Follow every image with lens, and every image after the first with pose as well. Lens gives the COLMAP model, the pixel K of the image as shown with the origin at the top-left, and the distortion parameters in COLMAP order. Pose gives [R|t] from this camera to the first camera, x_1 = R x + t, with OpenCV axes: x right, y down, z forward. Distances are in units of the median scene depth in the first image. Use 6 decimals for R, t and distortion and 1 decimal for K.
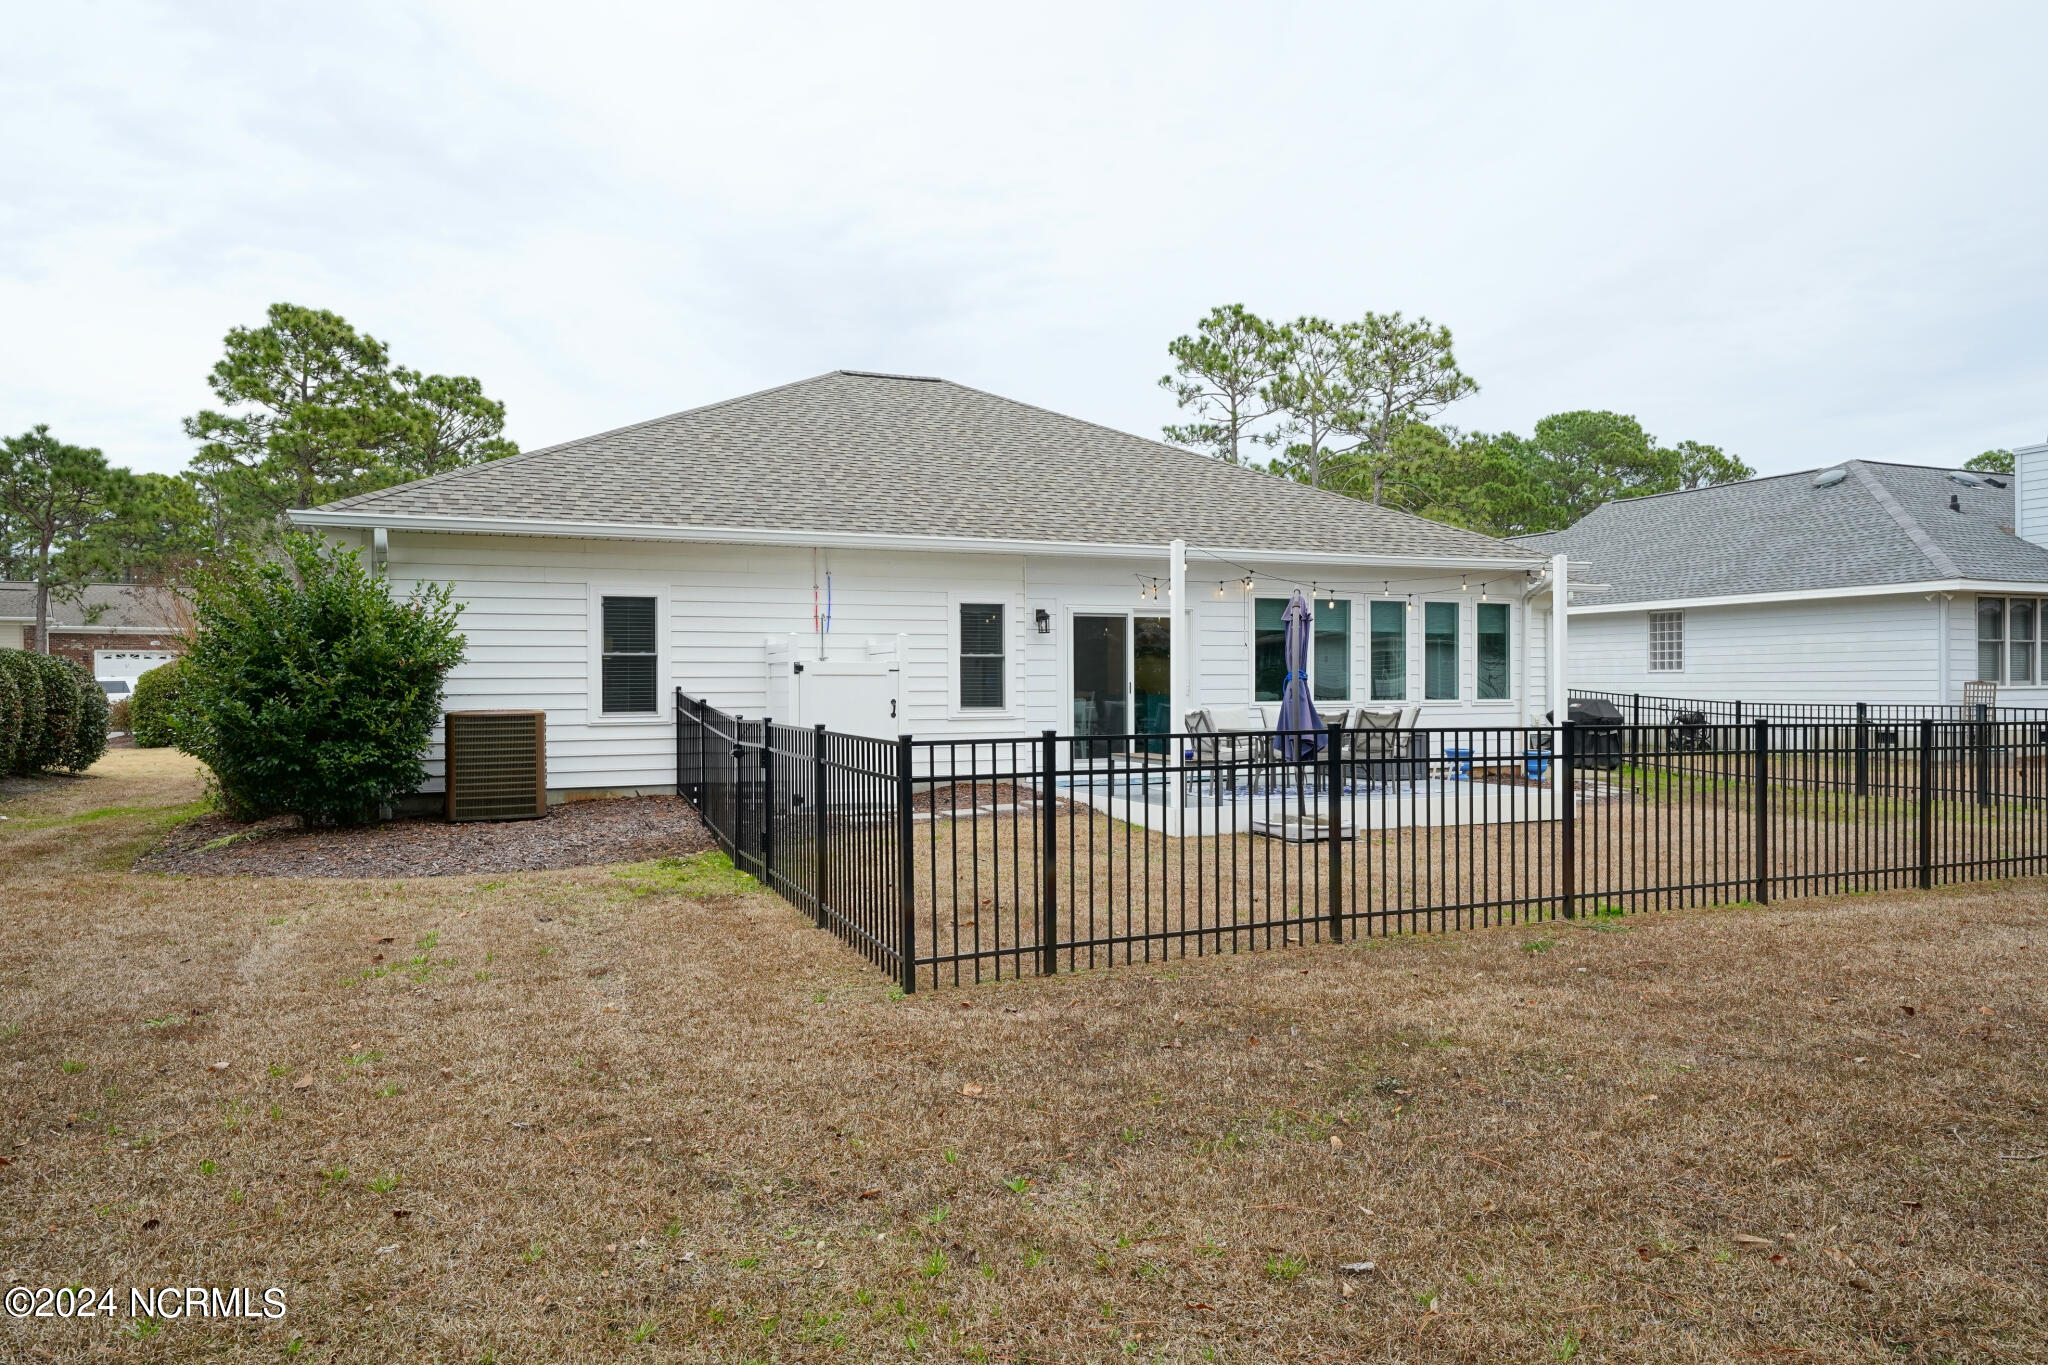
lens RADIAL K [[1328.9, 0, 1024.0], [0, 1328.9, 682.5], [0, 0, 1]] dist [0.032243, -0.046291]
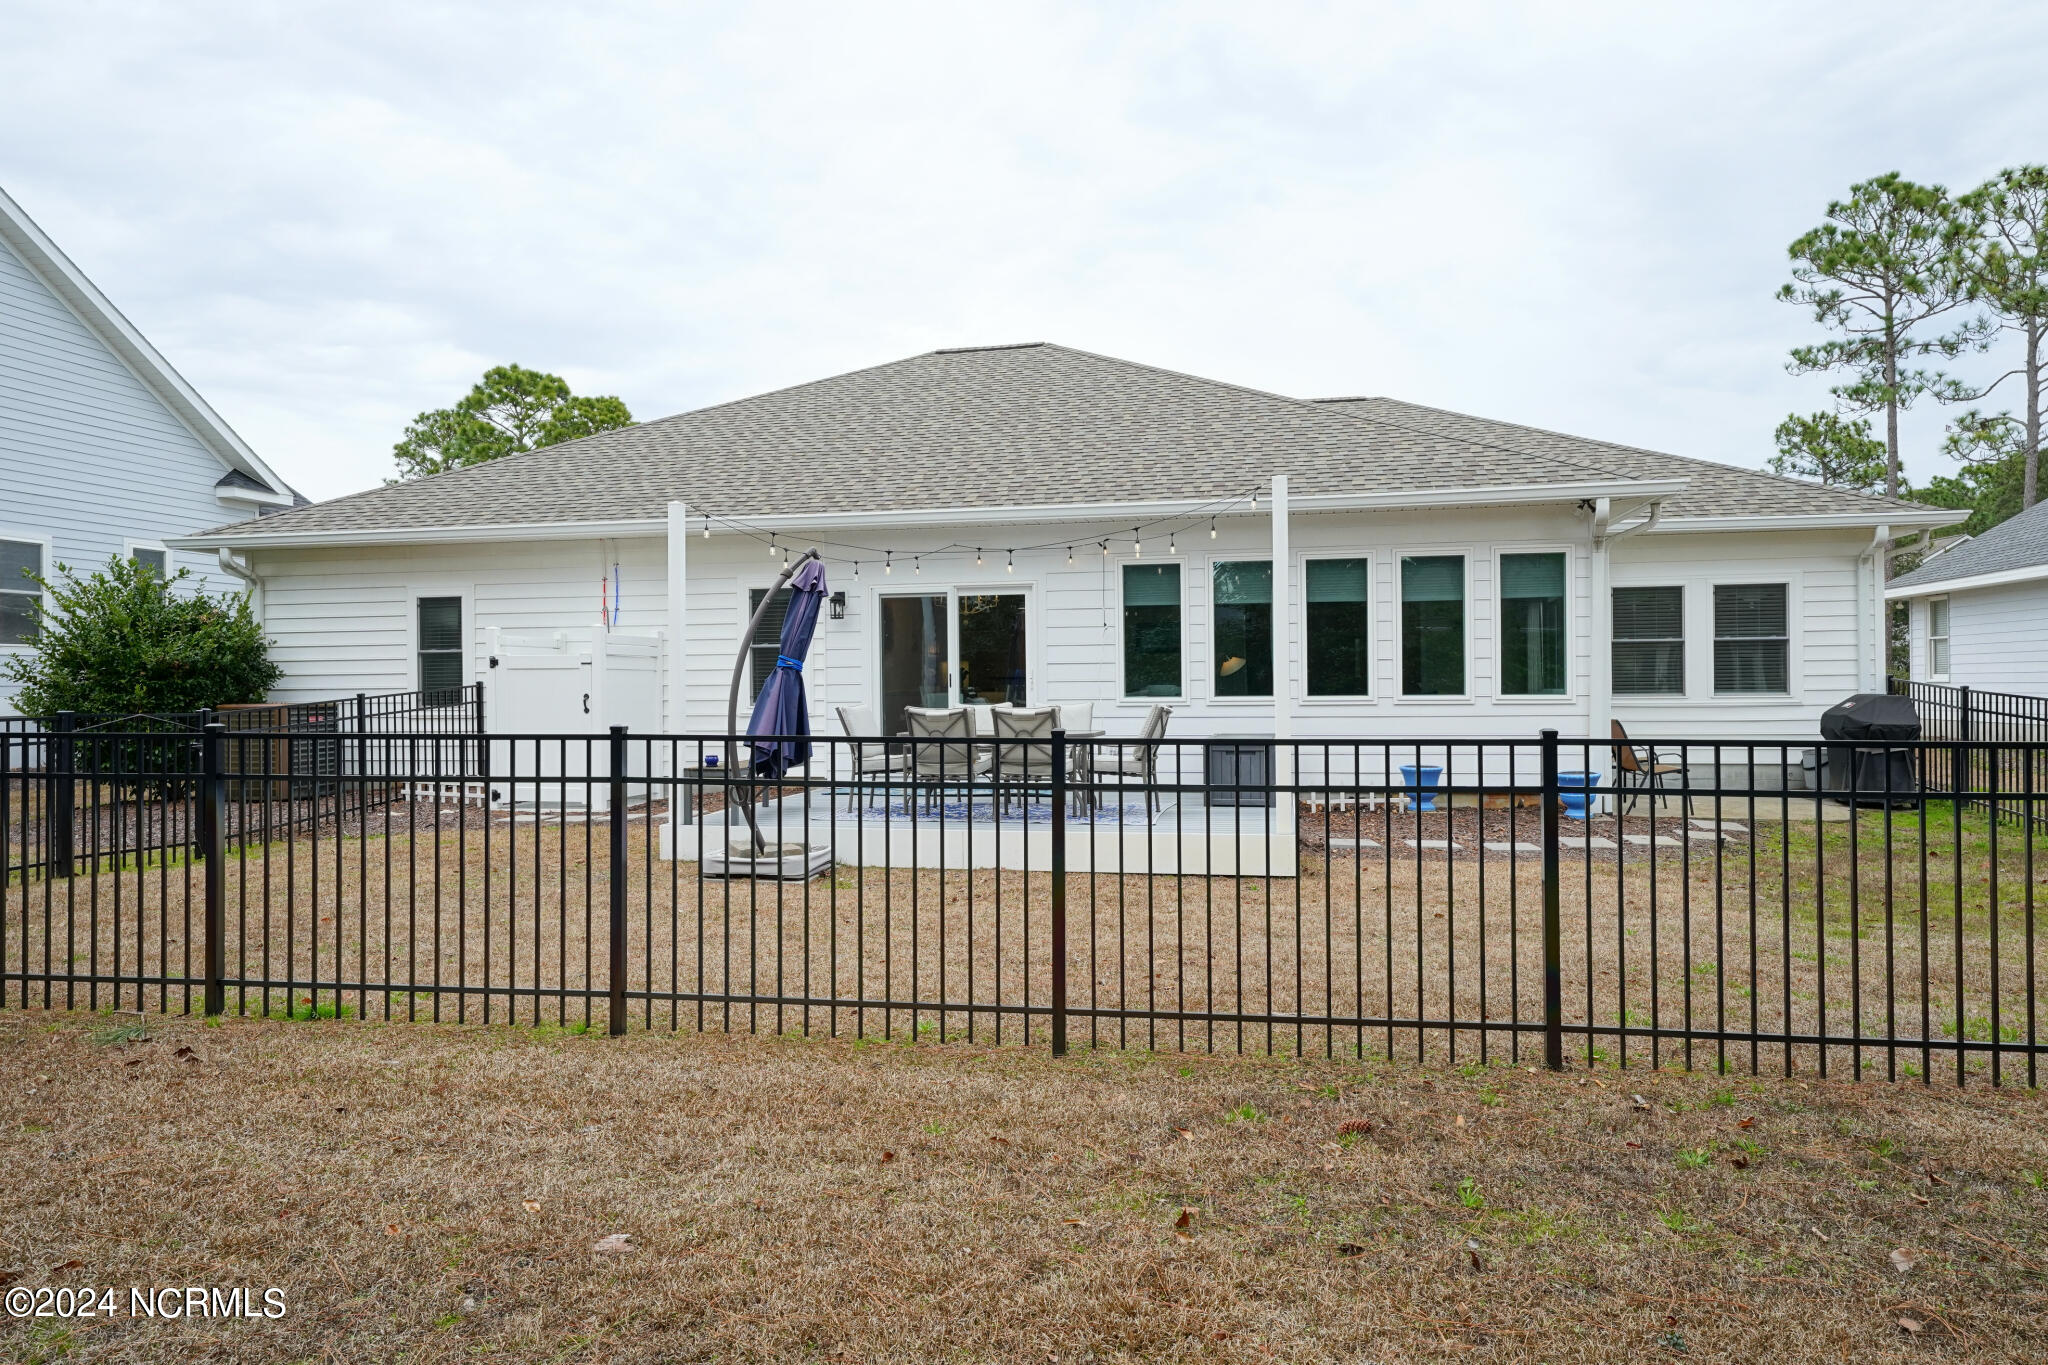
lens RADIAL K [[1302.1, 0, 1024.0], [0, 1302.1, 682.5], [0, 0, 1]] dist [0.003111, 0.023537]
pose [[0.824172, -0.003805, -0.566326, 0.348445], [0.005405, 0.999985, 0.001148, 0.002572], [0.566313, -0.004007, 0.824180, 0.210110]]
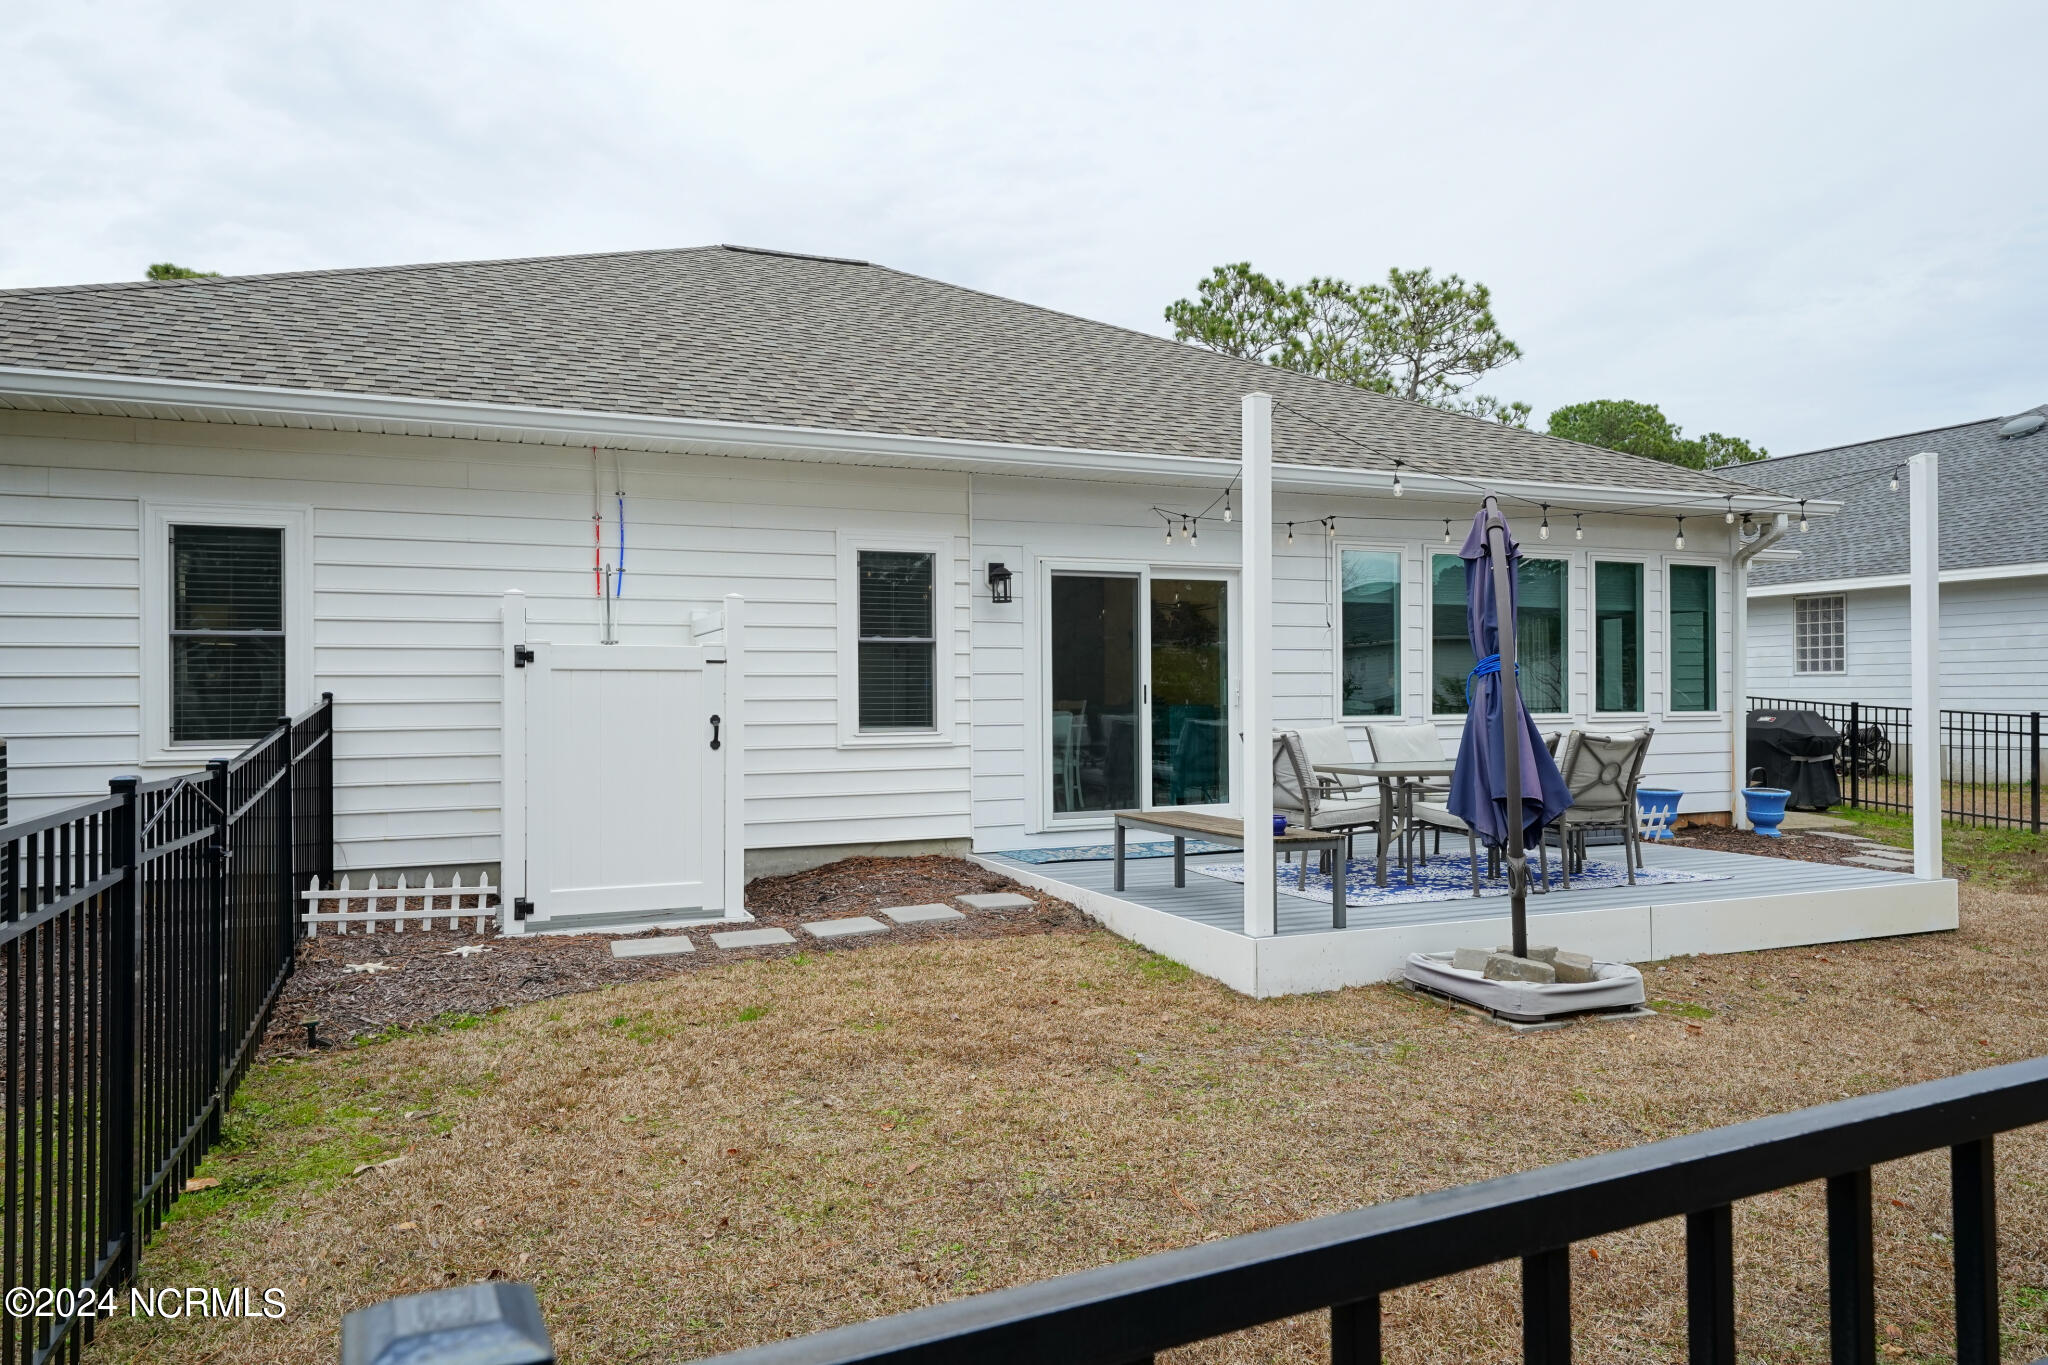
lens RADIAL K [[1328.9, 0, 1024.0], [0, 1328.9, 682.5], [0, 0, 1]] dist [0.032243, -0.046291]
pose [[0.999947, -0.001754, 0.010124, 0.010933], [0.001830, 0.999970, -0.007514, 0.001855], [-0.010110, 0.007532, 0.999921, 0.234087]]
